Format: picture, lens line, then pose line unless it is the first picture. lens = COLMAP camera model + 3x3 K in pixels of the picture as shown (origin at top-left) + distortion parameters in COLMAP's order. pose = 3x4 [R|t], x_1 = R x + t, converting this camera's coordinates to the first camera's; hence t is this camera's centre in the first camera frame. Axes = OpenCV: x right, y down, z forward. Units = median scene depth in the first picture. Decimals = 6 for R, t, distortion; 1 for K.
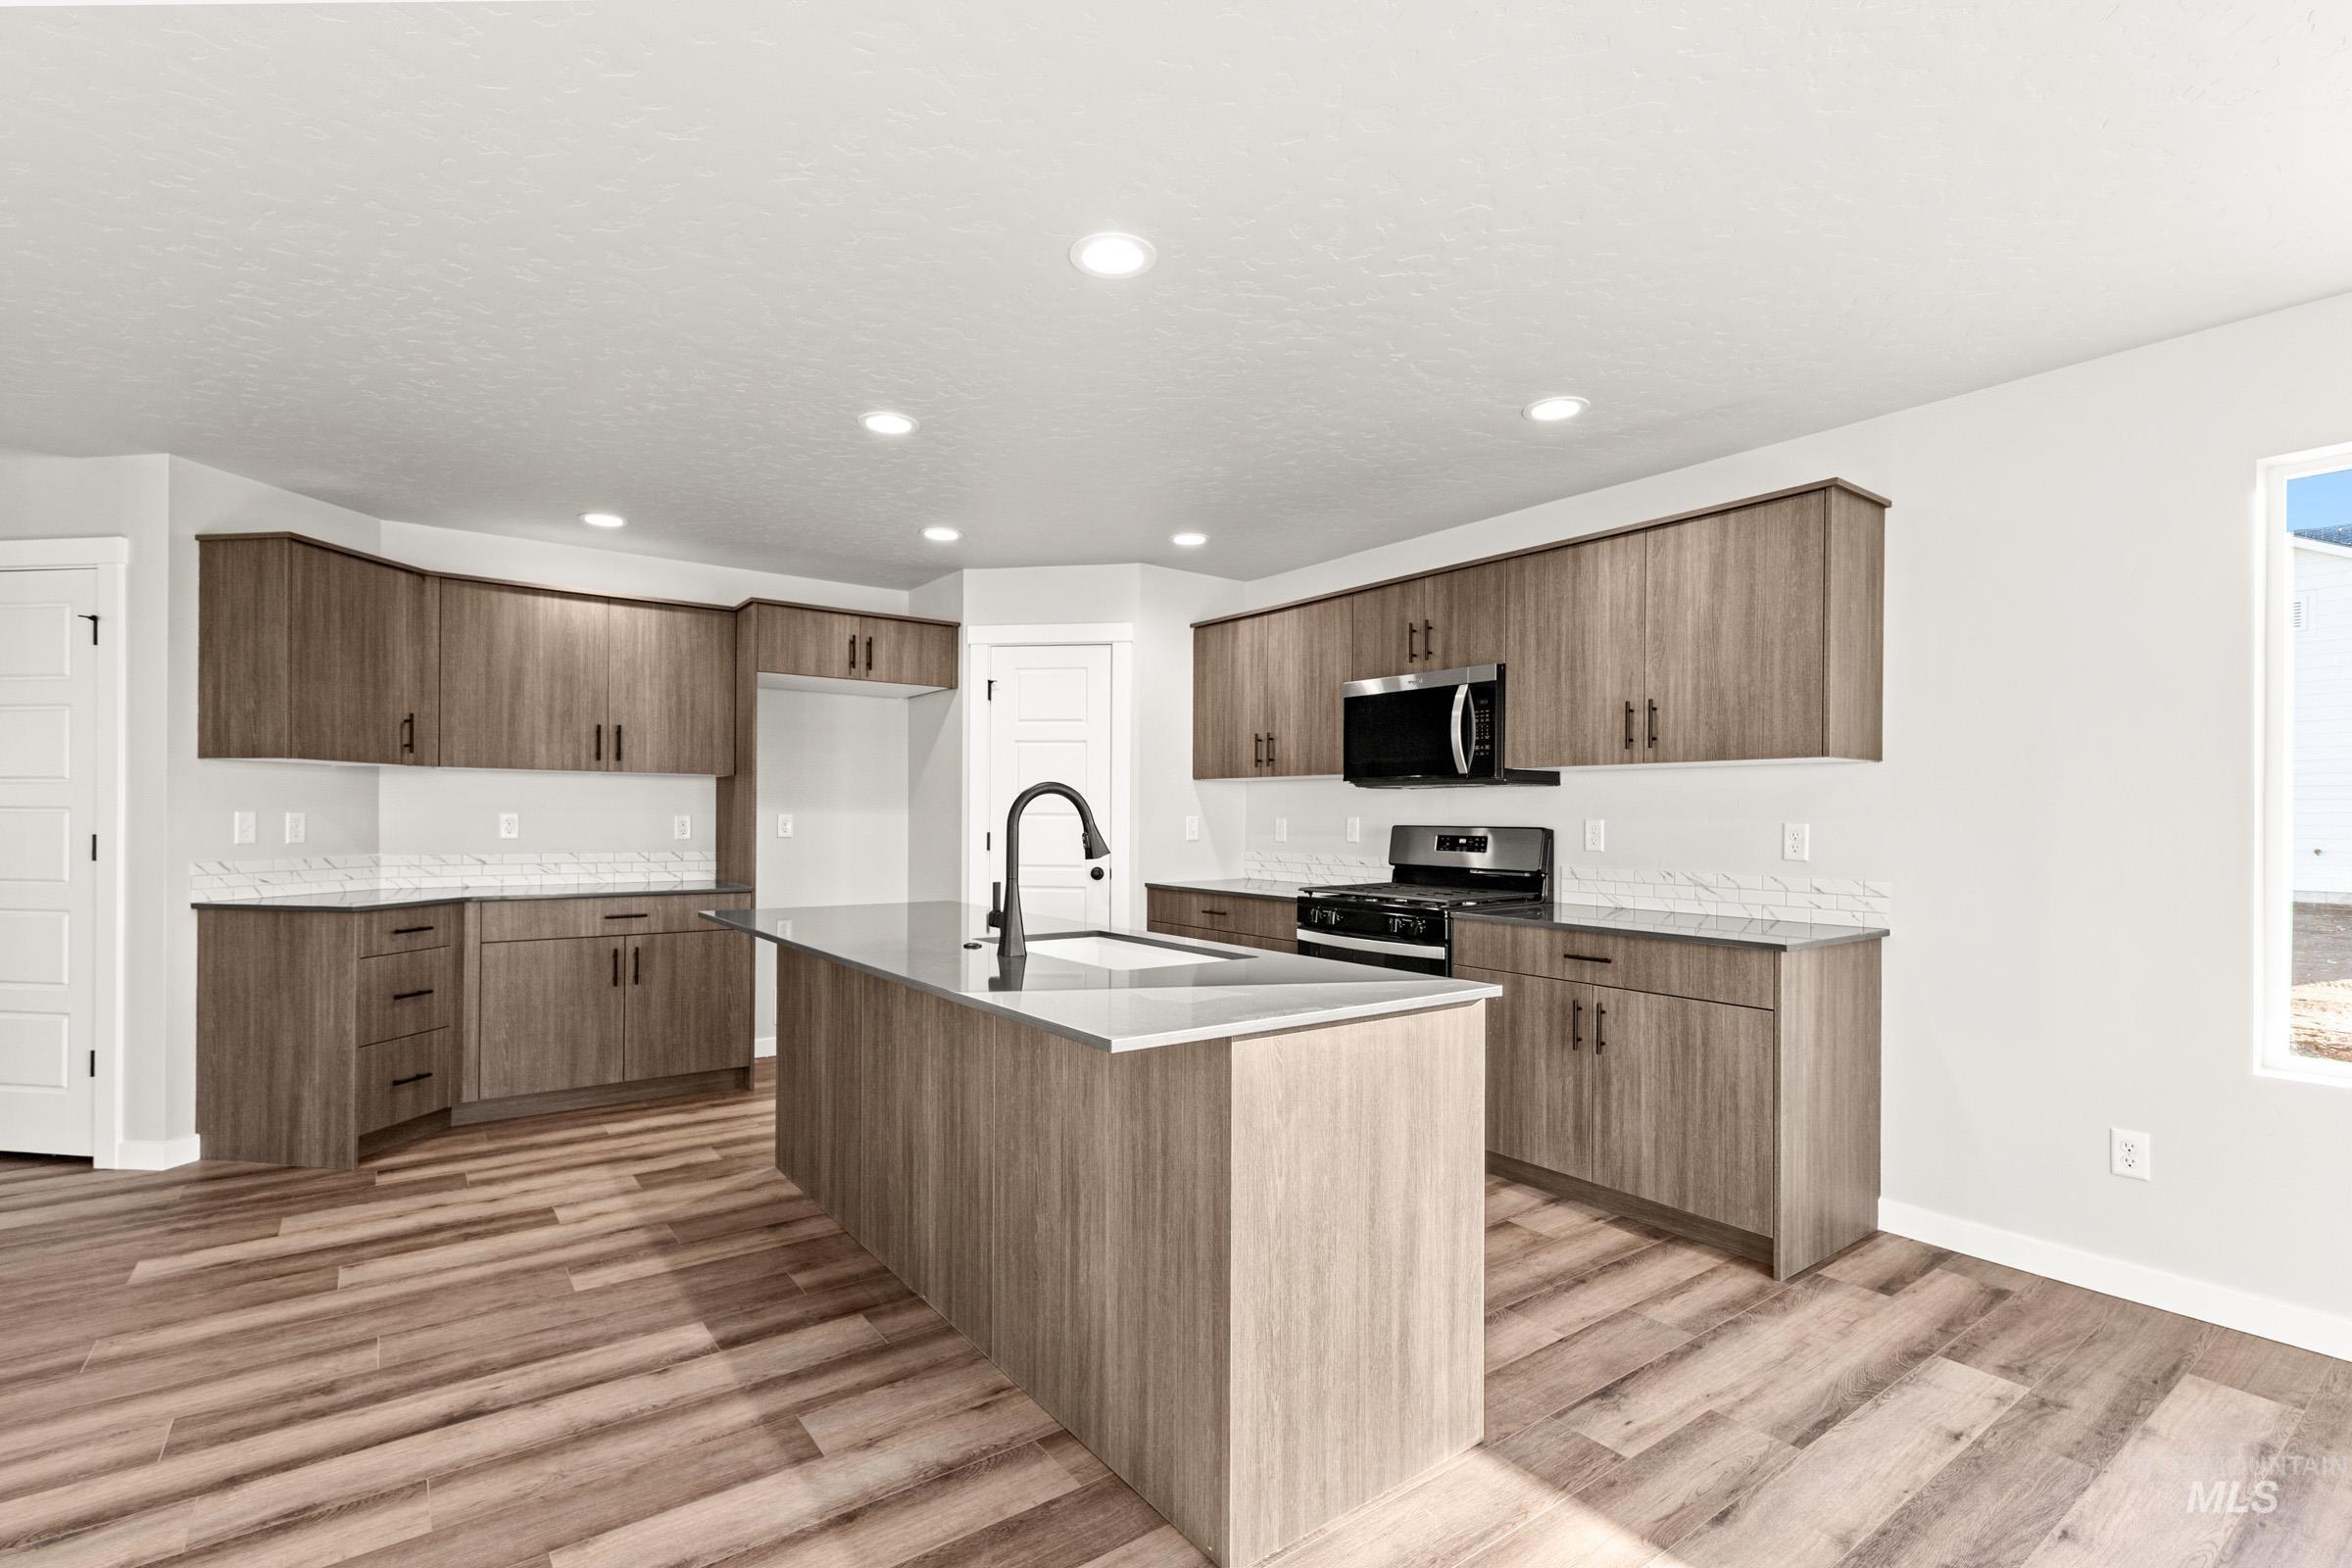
lens RADIAL K [[1078.4, 0, 1172.0], [0, 1078.4, 813.9], [0, 0, 1]] dist [0.003717, 0.000260]
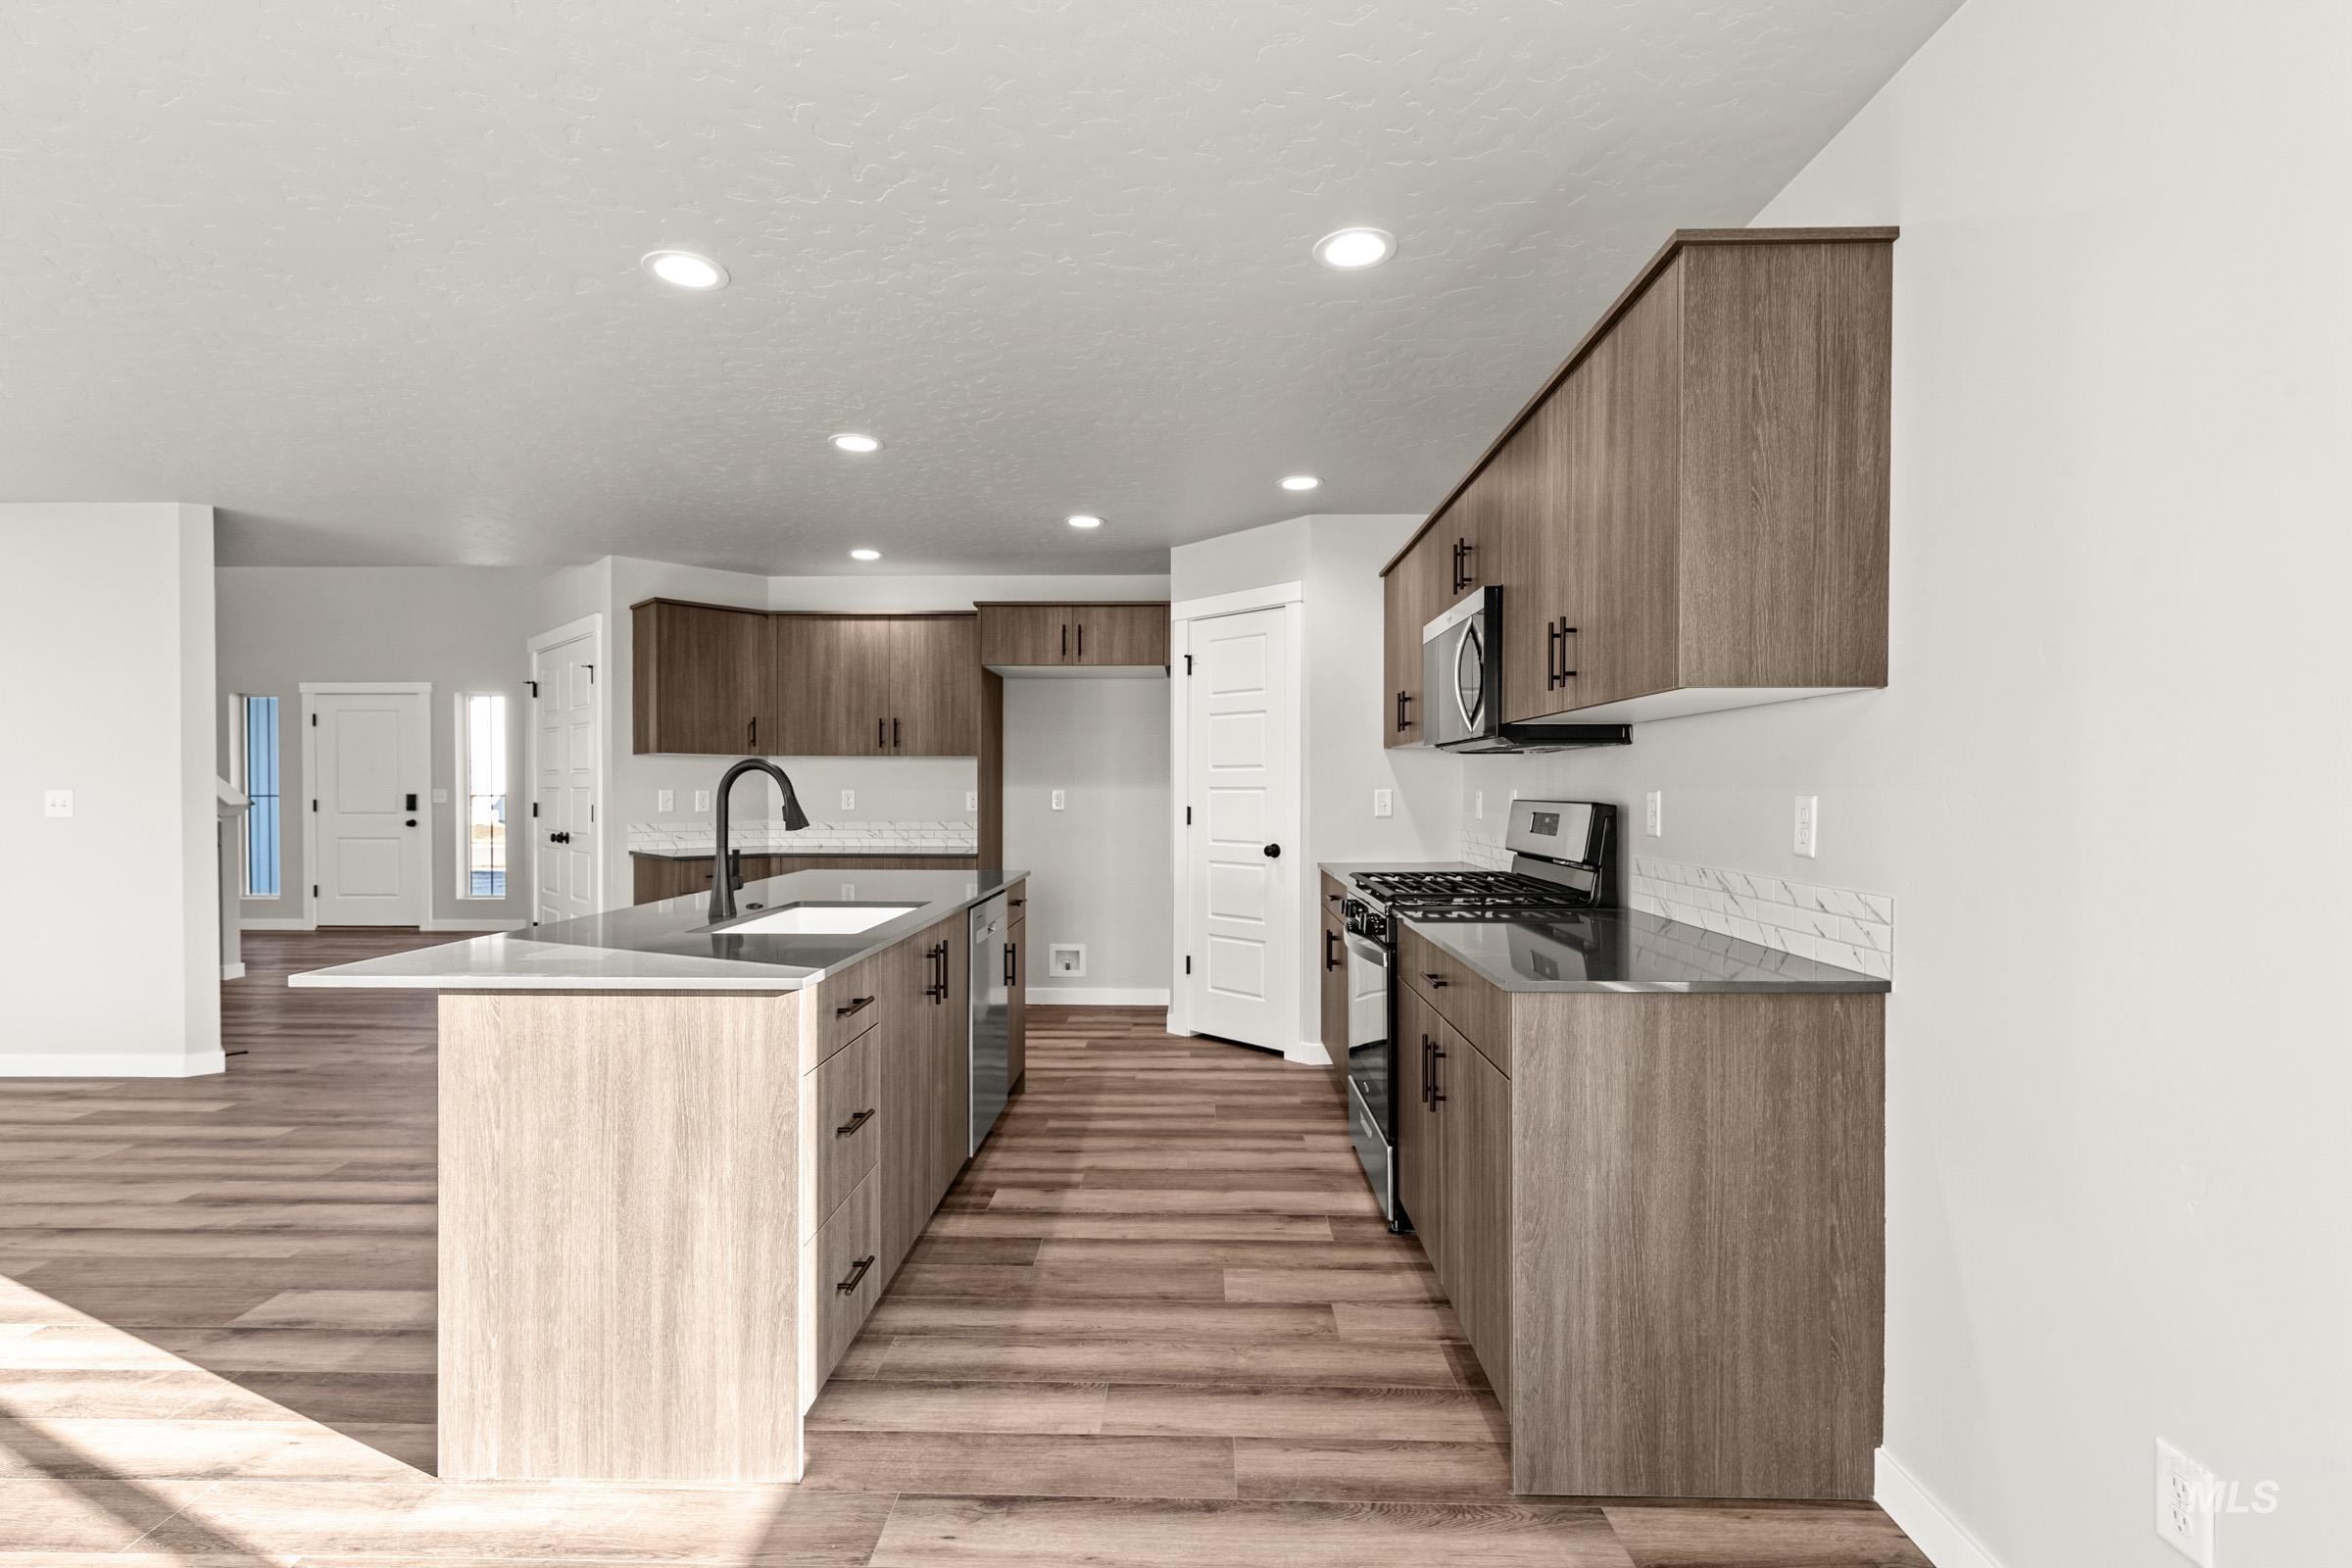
lens RADIAL K [[1083.3, 0, 1171.9], [0, 1083.3, 795.0], [0, 0, 1]] dist [0.003800, 0.000333]
pose [[0.789891, -0.002667, -0.613242, 0.563682], [0.006052, 0.999976, 0.003446, 0.003595], [0.613218, -0.006434, 0.789887, 0.248804]]
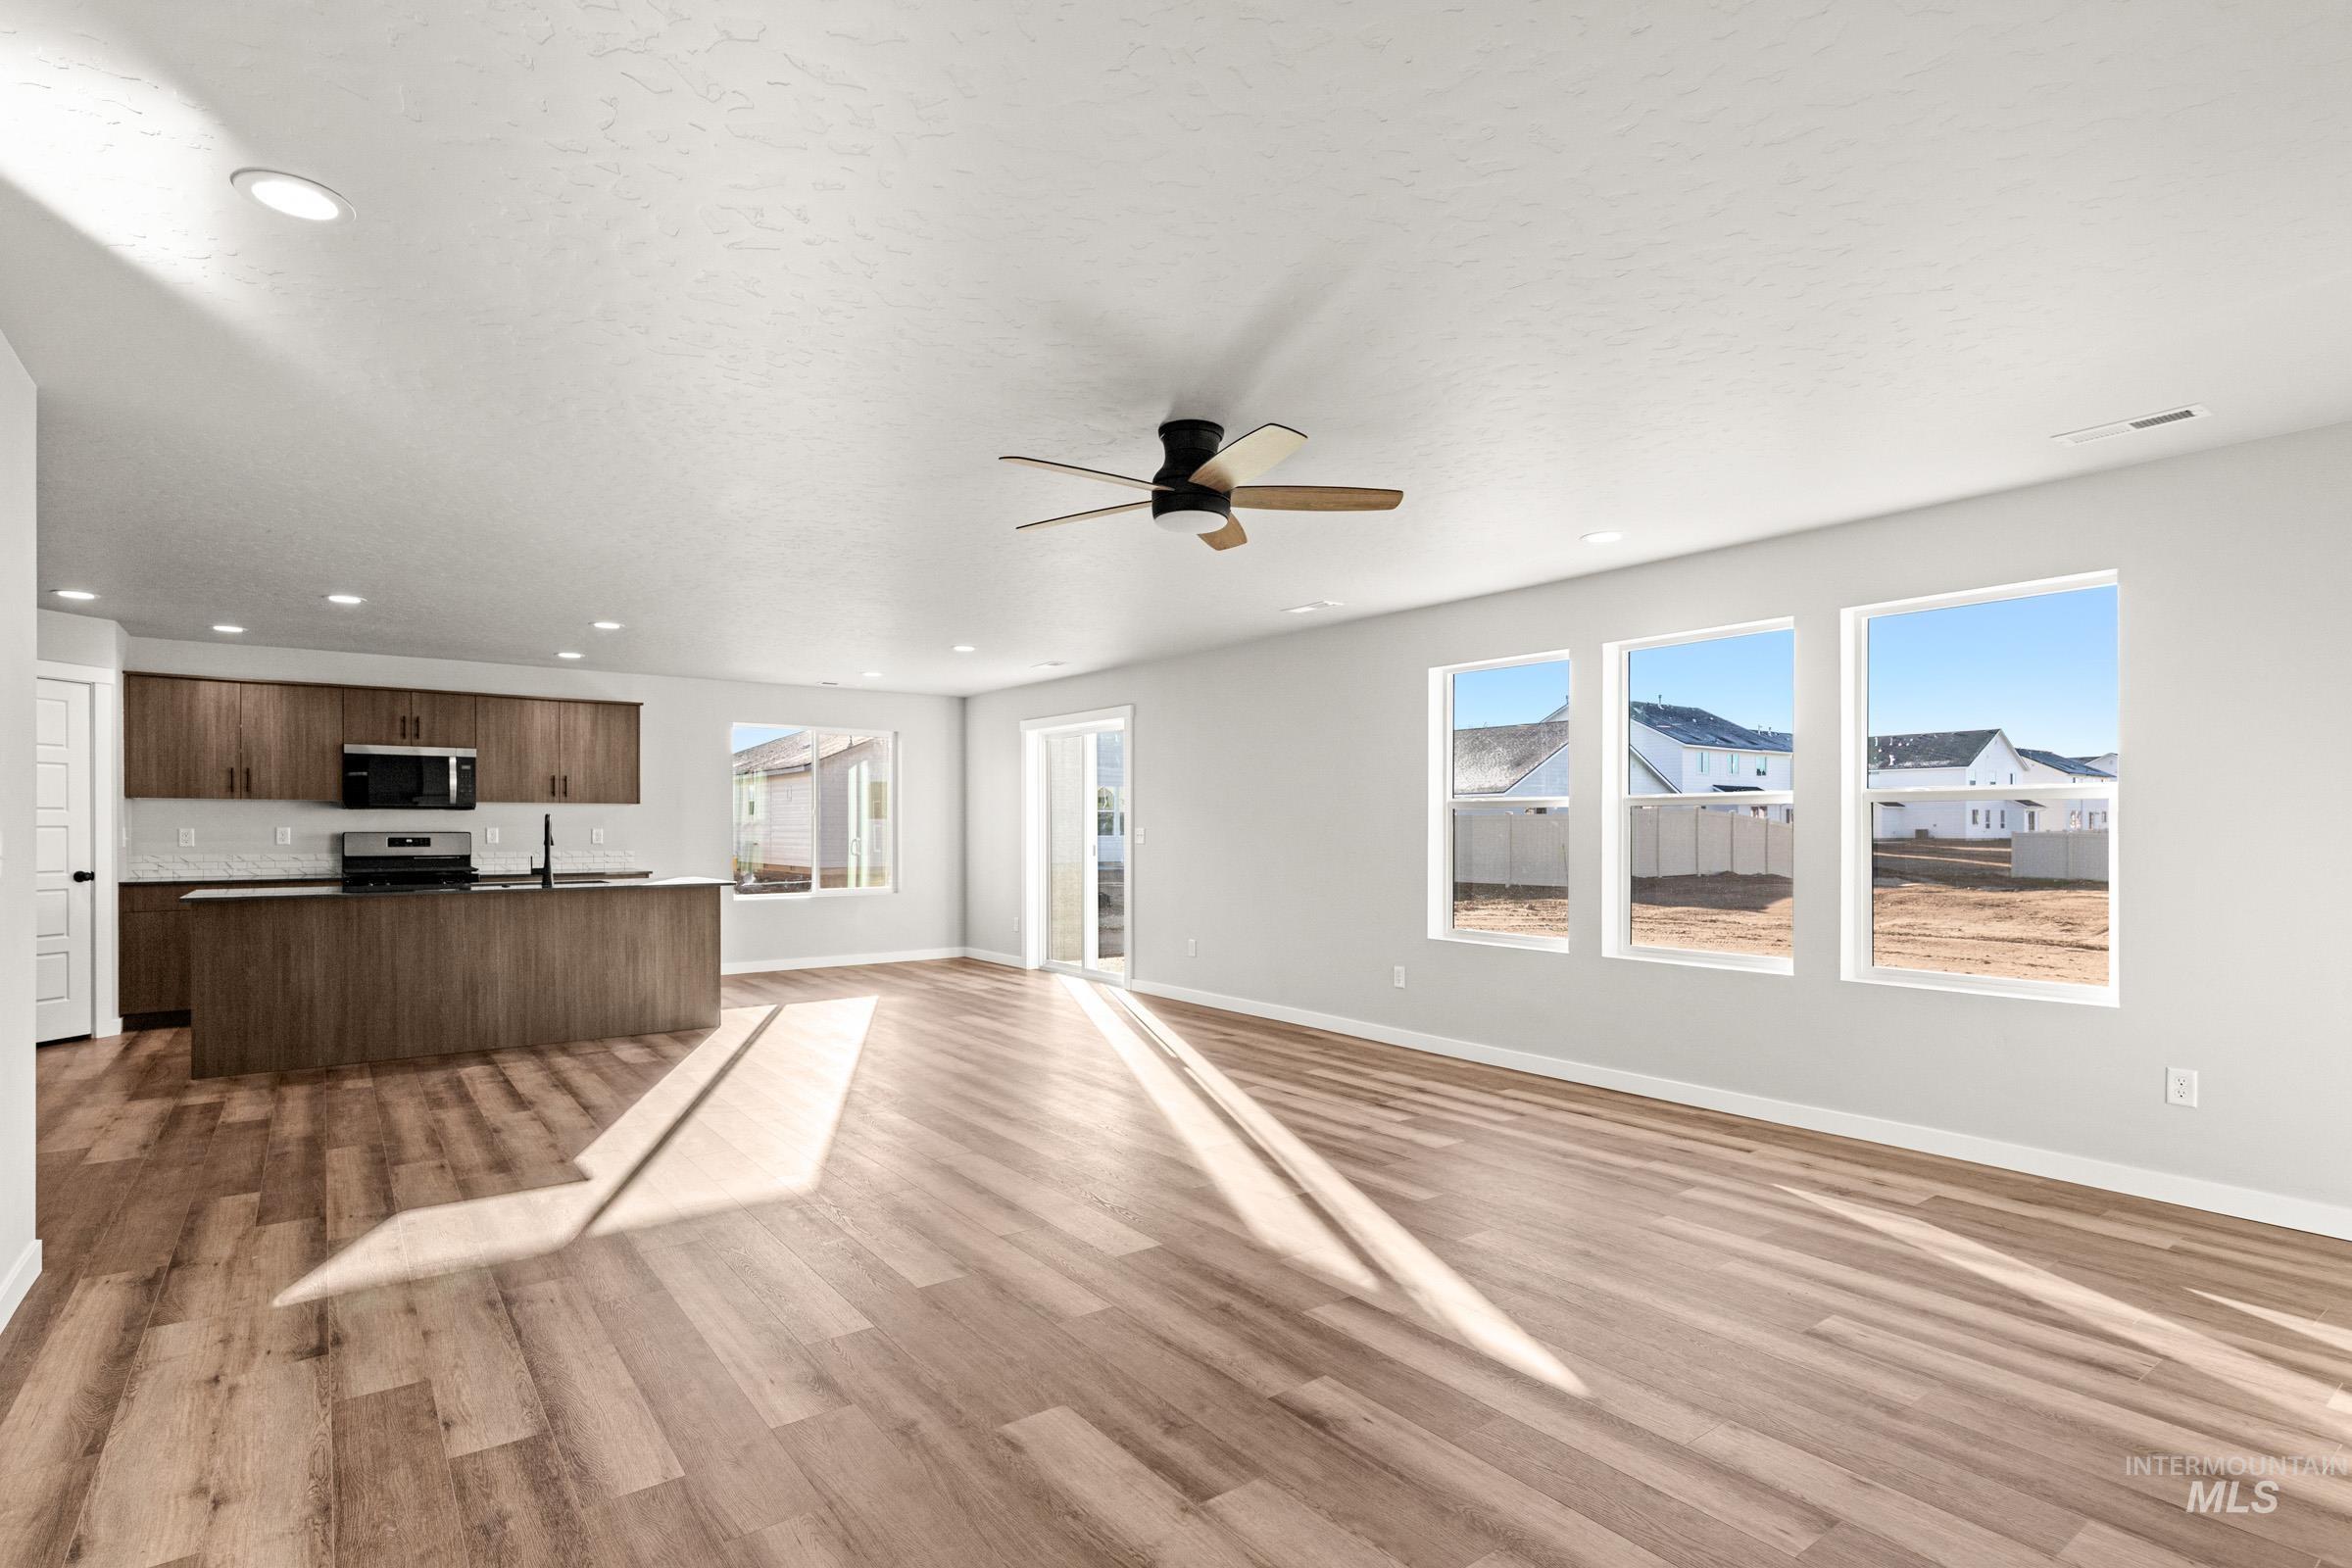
lens RADIAL K [[1140.7, 0, 1171.7], [0, 1140.7, 824.6], [0, 0, 1]] dist [0.001112, 0.000200]
pose [[-0.003358, -0.004876, 0.999982, -1.684372], [-0.001281, 0.999987, 0.004872, -0.012393], [-0.999994, -0.001264, -0.003364, -0.244937]]
